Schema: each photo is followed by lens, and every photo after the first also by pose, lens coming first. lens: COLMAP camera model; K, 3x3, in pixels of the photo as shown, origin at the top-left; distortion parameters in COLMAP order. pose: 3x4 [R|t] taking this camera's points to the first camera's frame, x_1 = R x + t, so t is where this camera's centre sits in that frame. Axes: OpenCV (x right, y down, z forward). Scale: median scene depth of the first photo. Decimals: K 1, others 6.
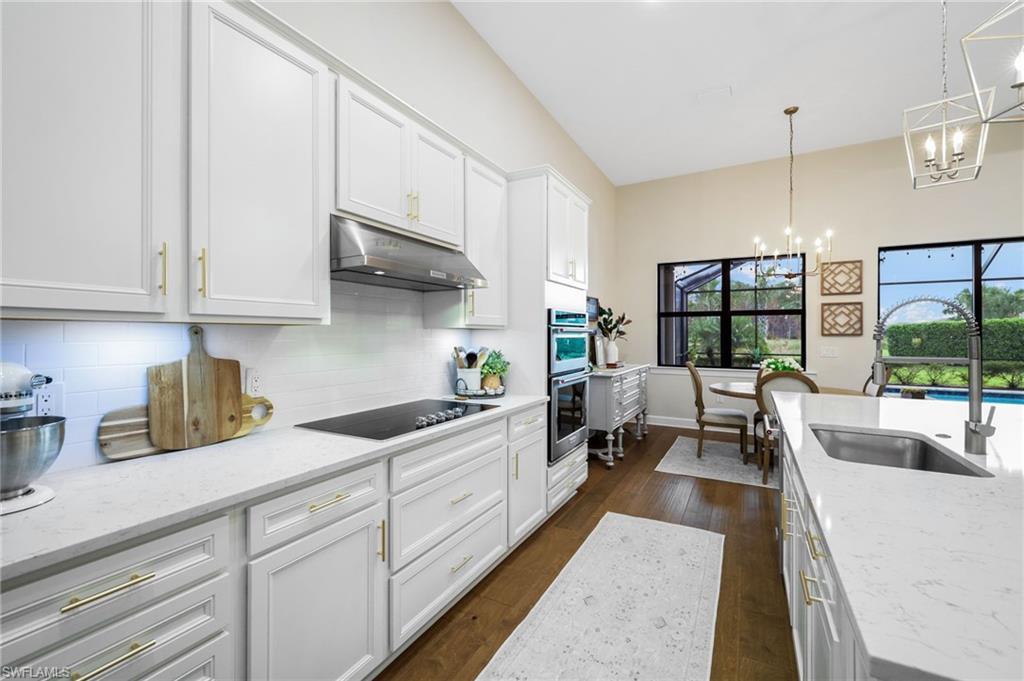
lens RADIAL K [[428.7, 0, 508.3], [0, 428.7, 333.0], [0, 0, 1]] dist [-0.002947, -0.000060]
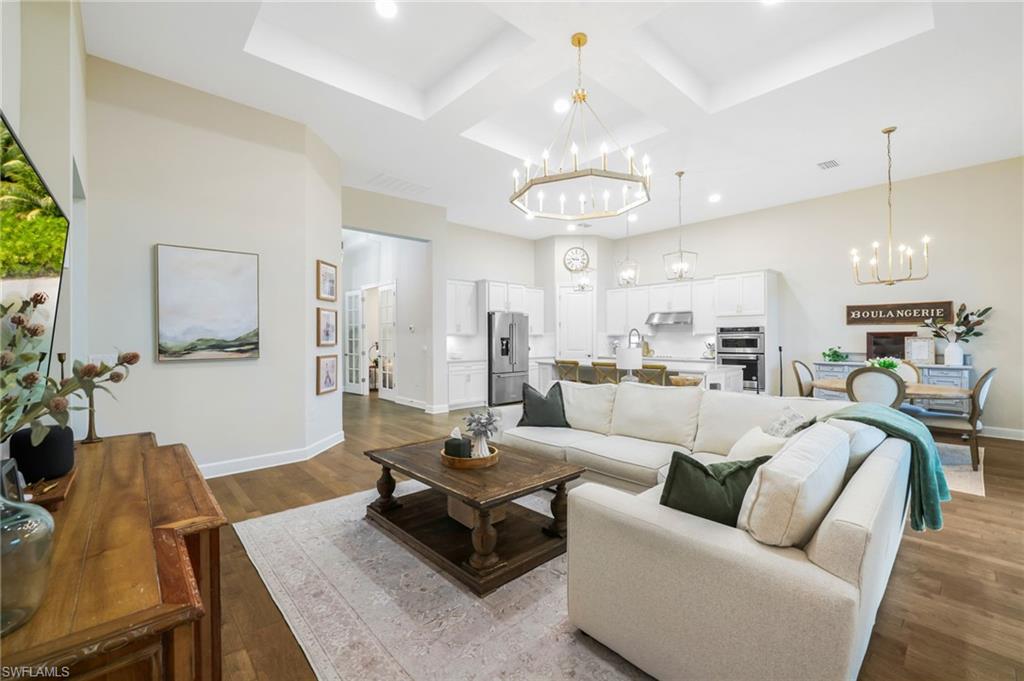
lens RADIAL K [[428.7, 0, 508.8], [0, 428.7, 338.2], [0, 0, 1]] dist [-0.002947, -0.000060]
pose [[-0.322968, -0.001887, -0.946408, 2.016705], [0.003932, 0.999987, -0.003336, 0.009223], [0.946402, -0.004798, -0.322957, 0.427766]]
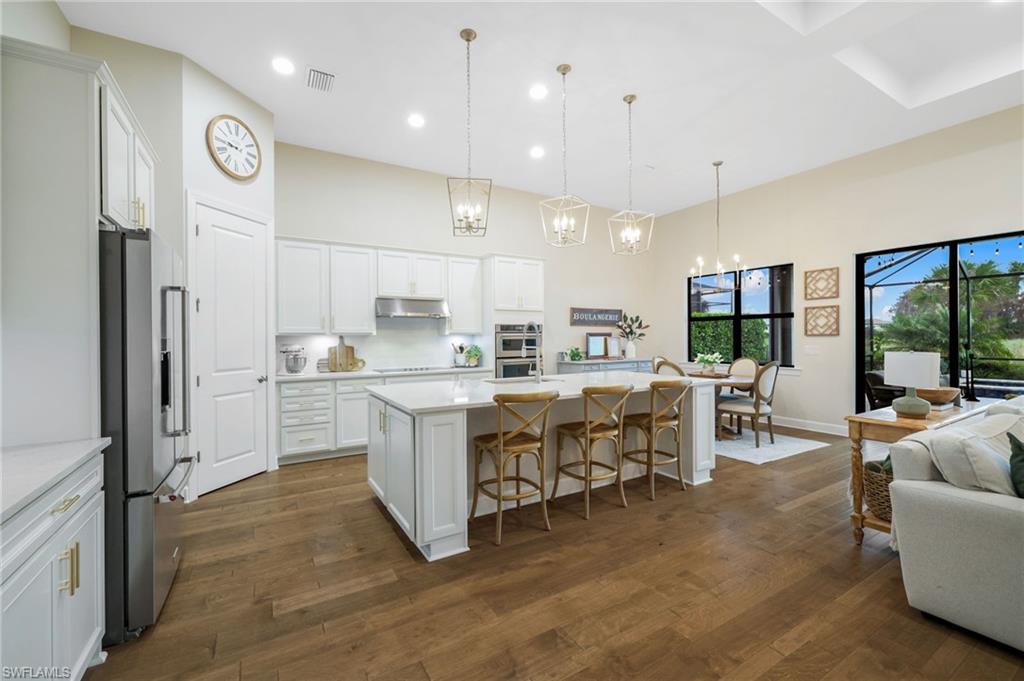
lens RADIAL K [[428.7, 0, 515.0], [0, 428.7, 339.4], [0, 0, 1]] dist [-0.002947, -0.000060]
pose [[0.865176, -0.005697, -0.501436, 0.775738], [0.009943, 0.999934, 0.005795, 0.002059], [0.501370, -0.010000, 0.865175, -0.443827]]
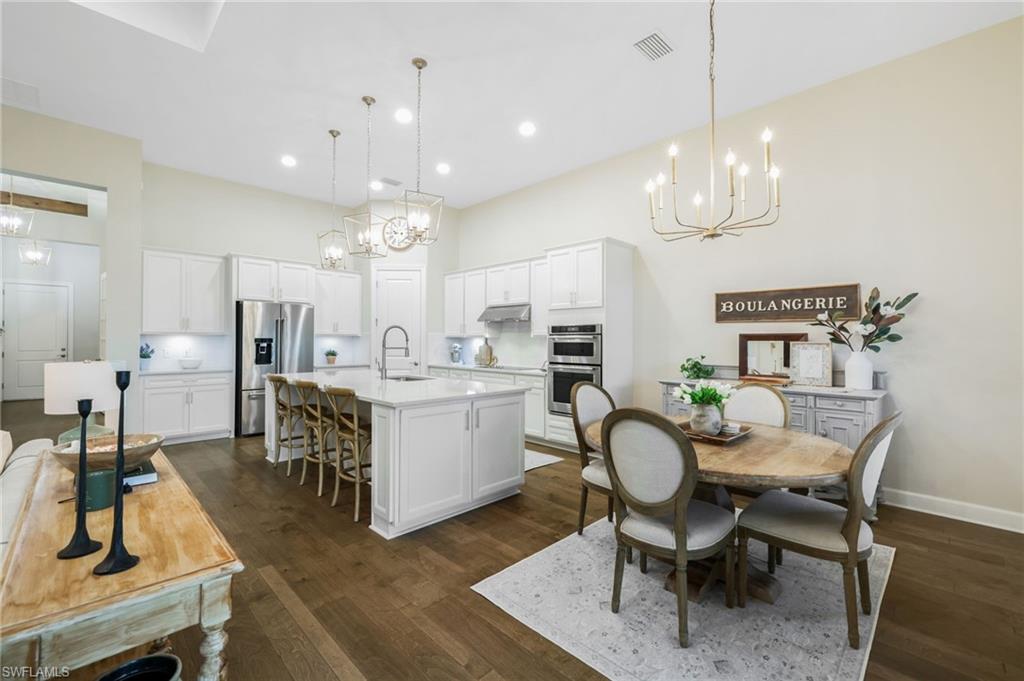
lens RADIAL K [[428.7, 0, 514.0], [0, 428.7, 337.7], [0, 0, 1]] dist [-0.002947, -0.000060]
pose [[-0.275947, -0.010975, -0.961110, 1.255988], [-0.004286, 0.999939, -0.010188, 0.008931], [0.961163, 0.001308, -0.275977, 0.911279]]
